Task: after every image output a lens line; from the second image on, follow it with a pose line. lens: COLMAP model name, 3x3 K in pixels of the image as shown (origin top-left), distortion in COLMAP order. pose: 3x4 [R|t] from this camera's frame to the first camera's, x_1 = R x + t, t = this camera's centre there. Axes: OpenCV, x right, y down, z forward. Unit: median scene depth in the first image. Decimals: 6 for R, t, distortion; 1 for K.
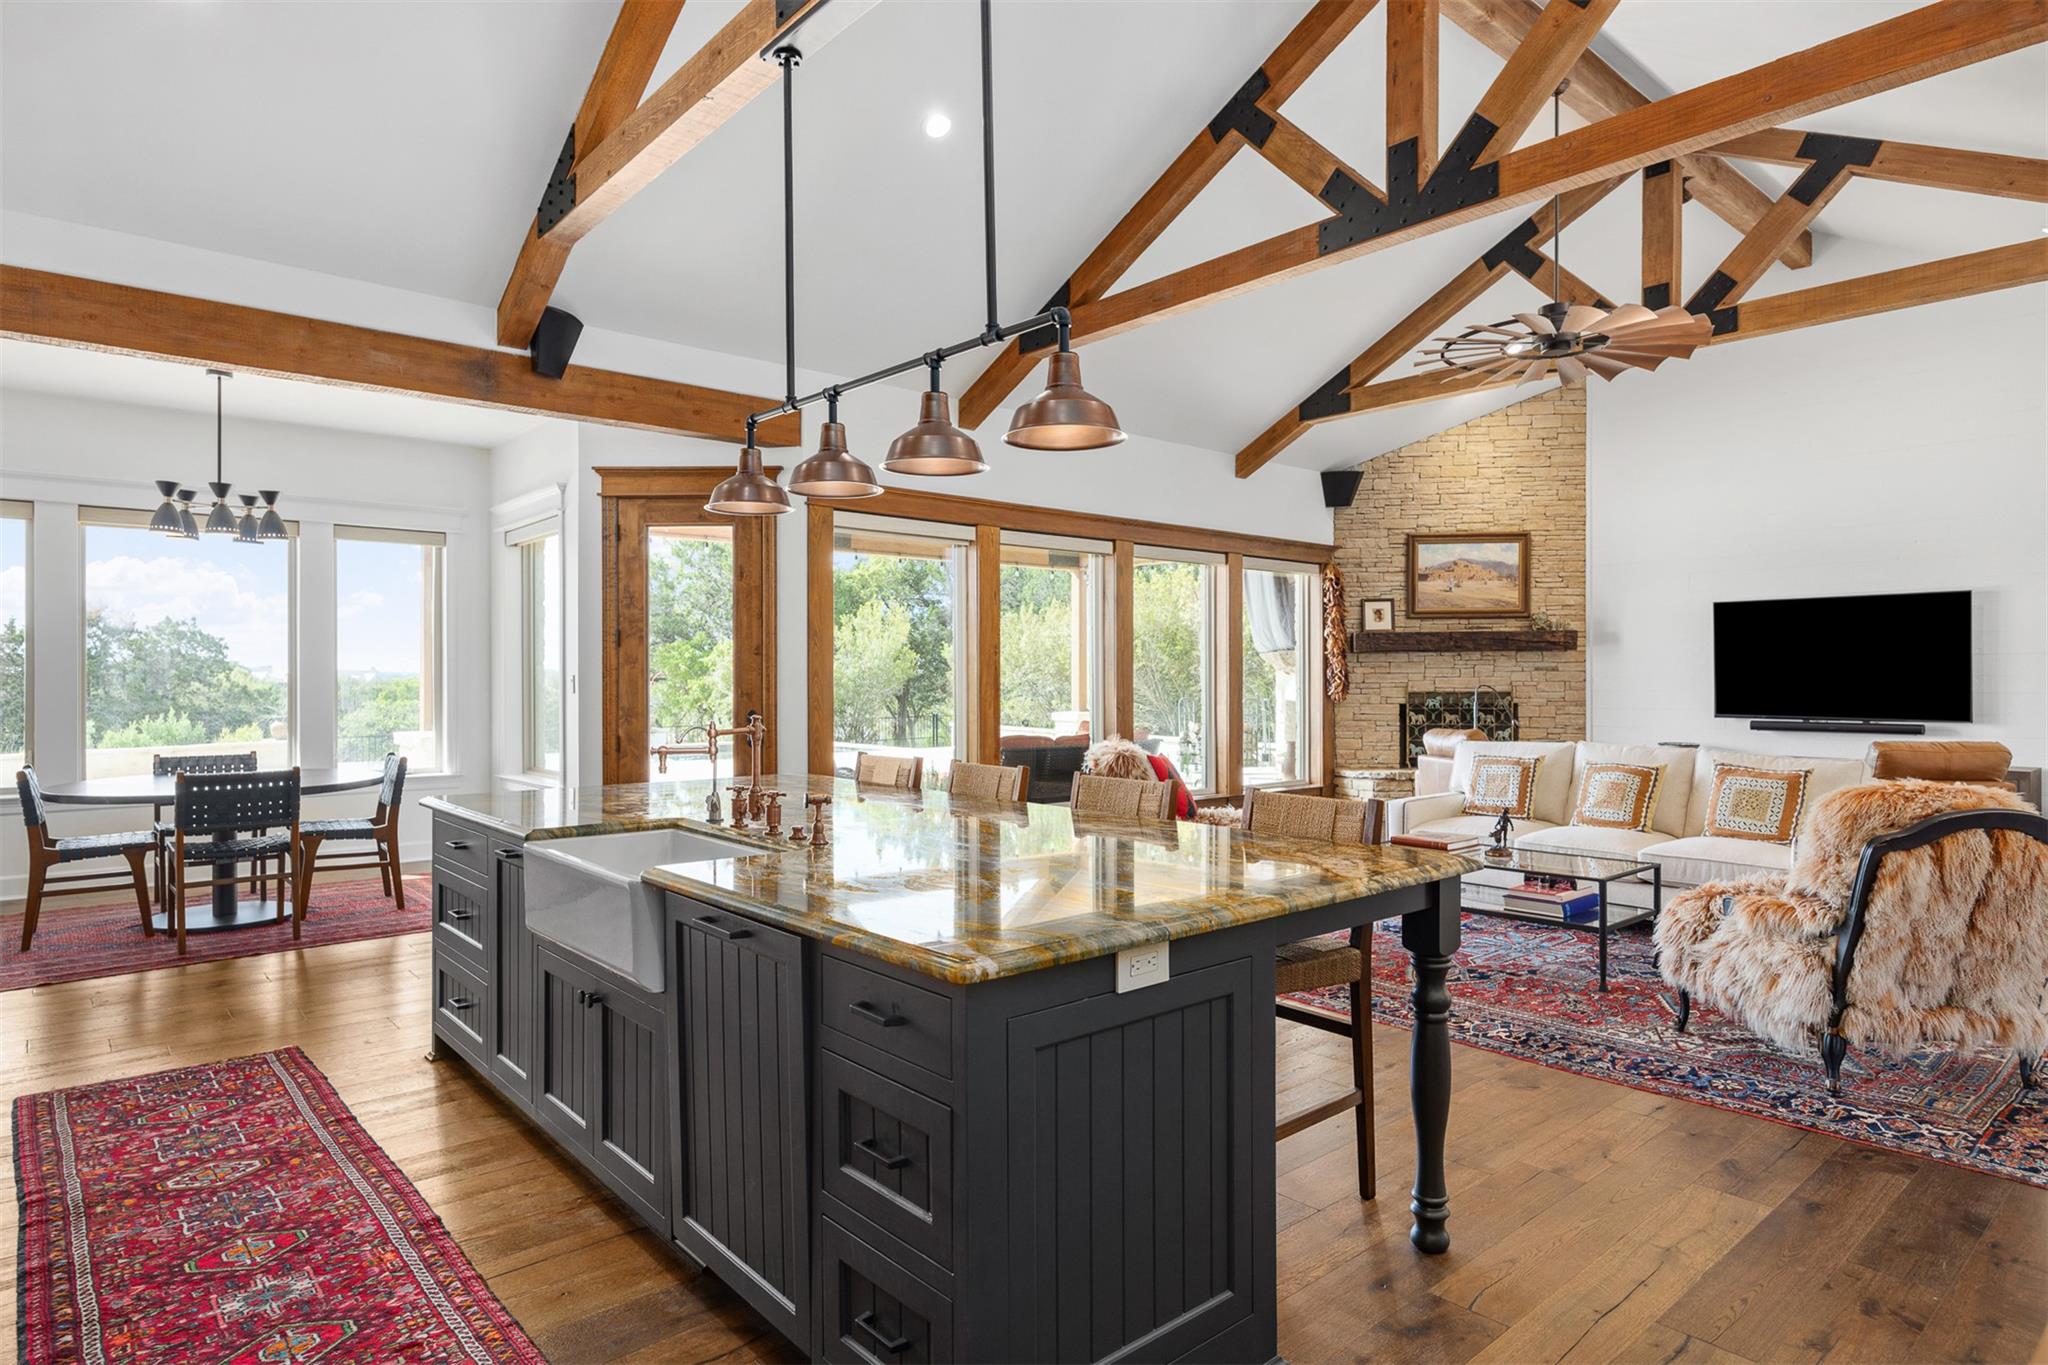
lens RADIAL K [[1143.0, 0, 1022.9], [0, 1143.0, 672.8], [0, 0, 1]] dist [0.003652, -0.004318]
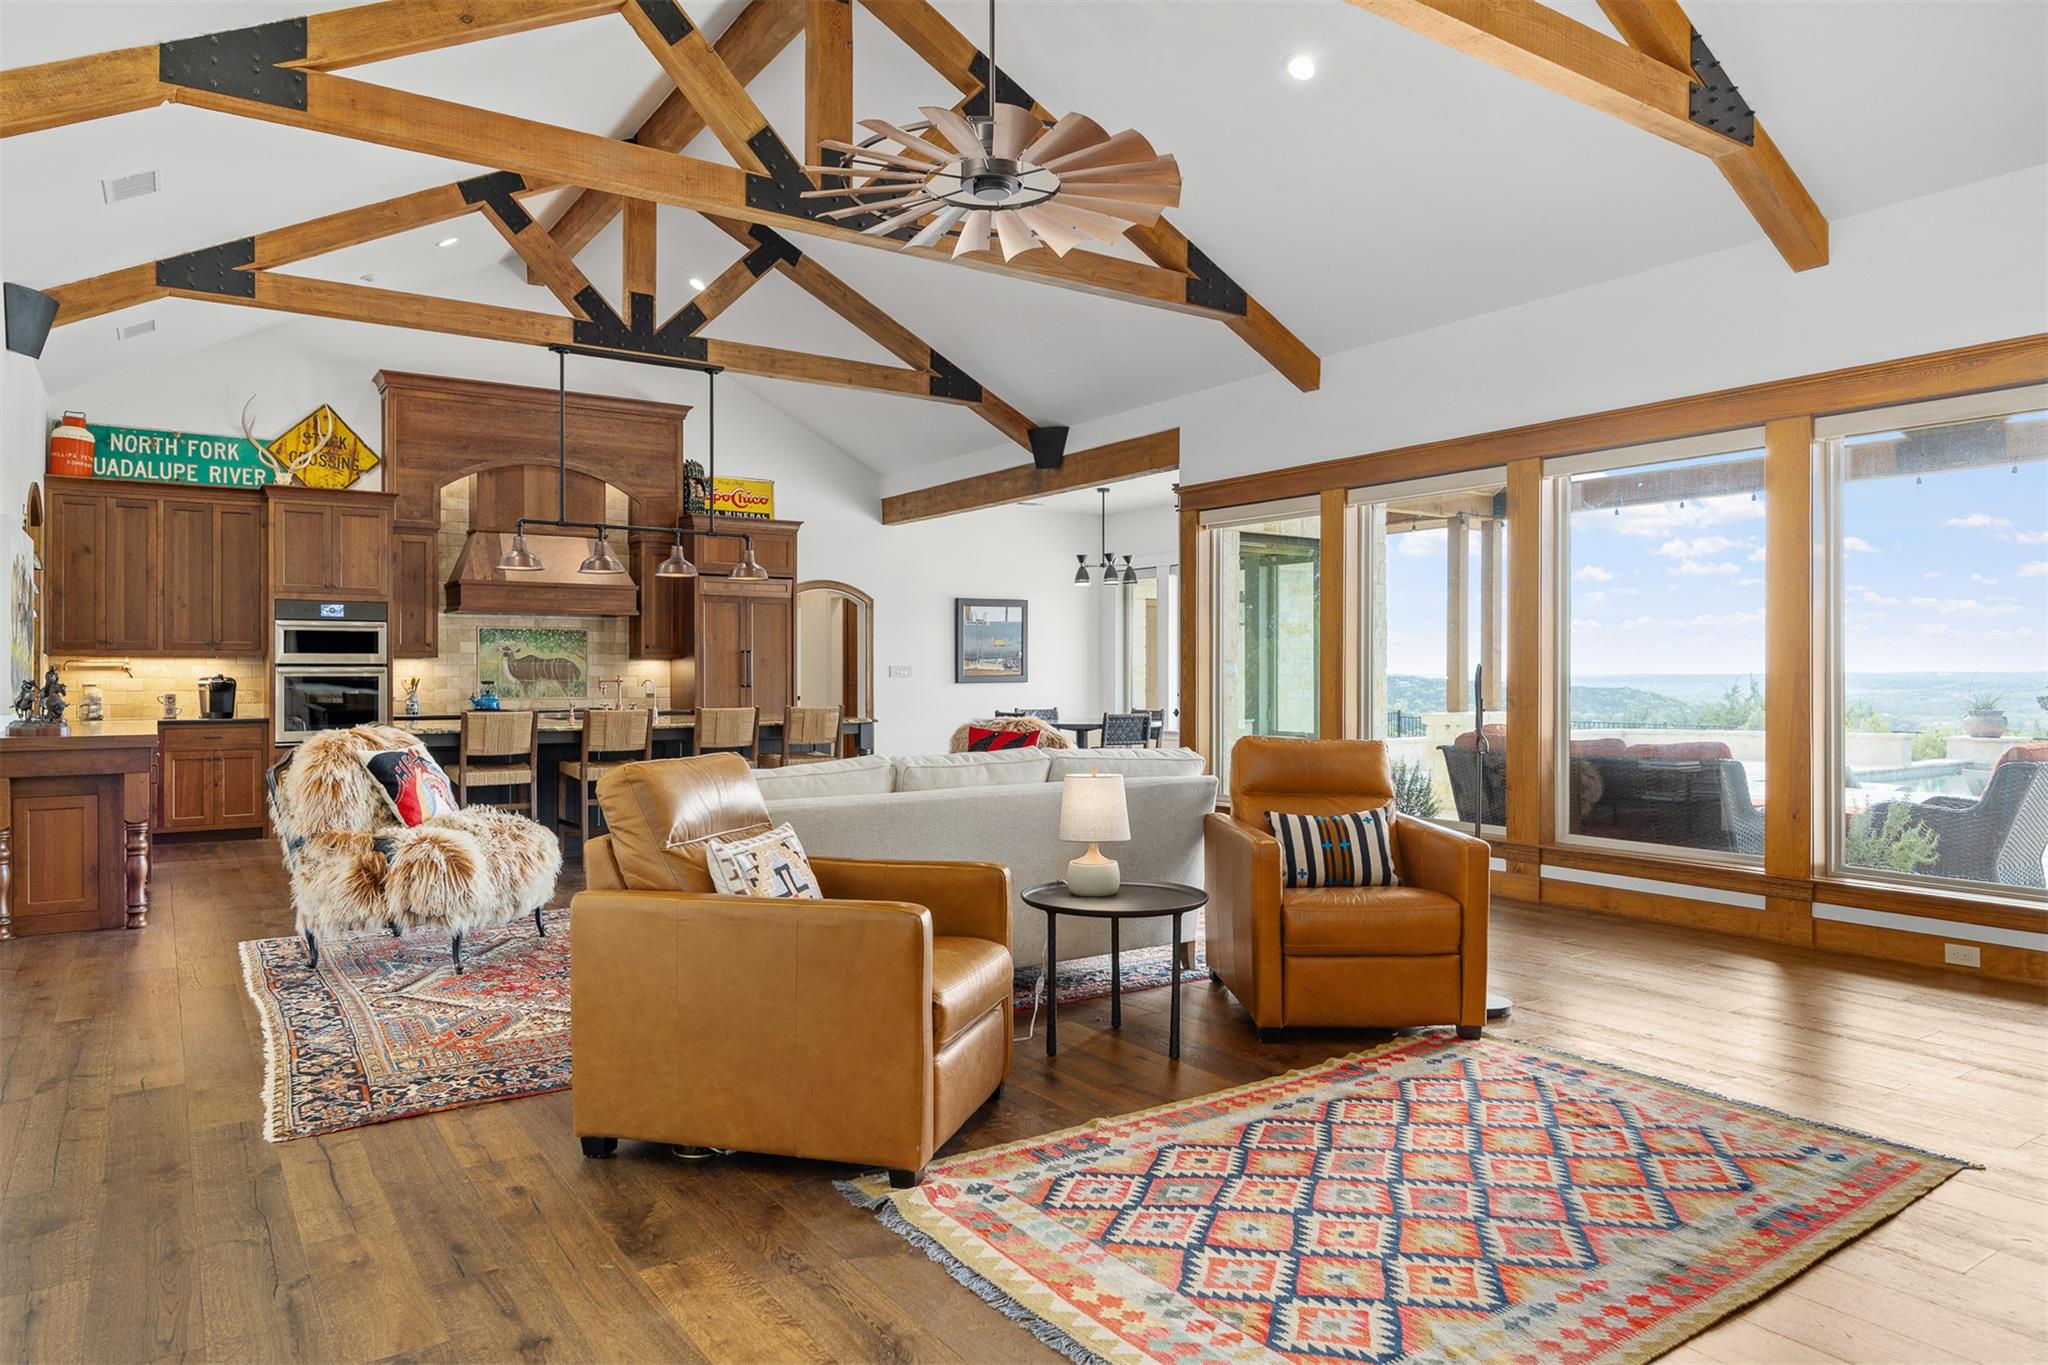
lens RADIAL K [[1249.2, 0, 1014.9], [0, 1249.2, 679.3], [0, 0, 1]] dist [-0.003531, -0.002584]
pose [[-0.113736, 0.005421, -0.993496, 0.901409], [0.004015, 0.999979, 0.004997, 0.012862], [0.993503, -0.003420, -0.113756, 0.803232]]
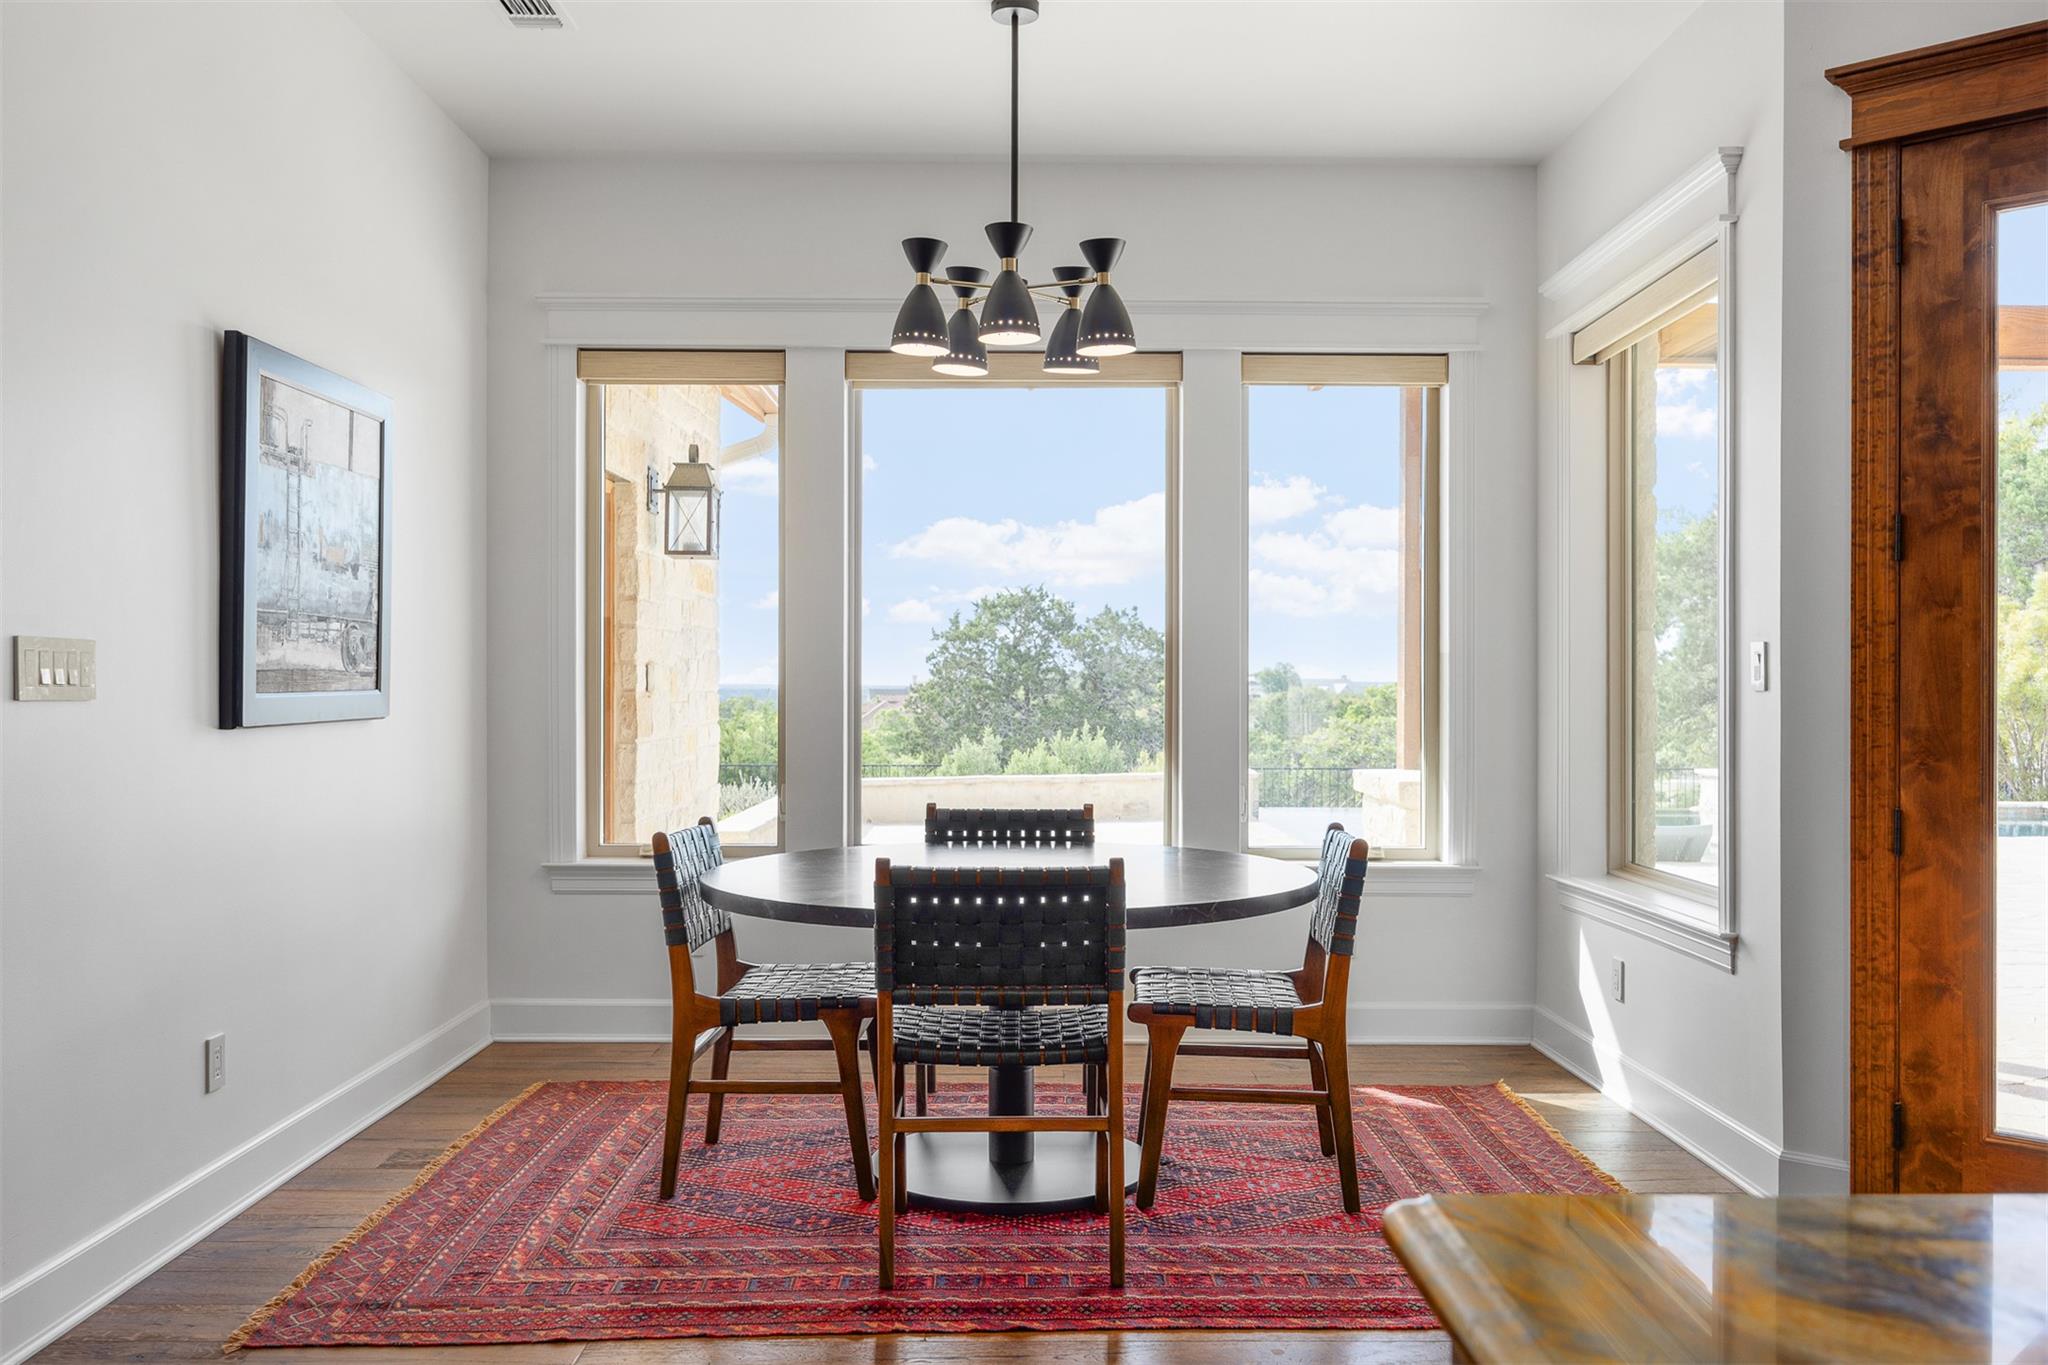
lens RADIAL K [[1699.1, 0, 1014.8], [0, 1699.1, 694.5], [0, 0, 1]] dist [0.015277, -0.001741]
pose [[0.759914, 0.005983, -0.649997, -0.182391], [-0.001377, 0.999970, 0.007594, 0.012975], [0.650023, -0.004876, 0.759899, 0.347815]]
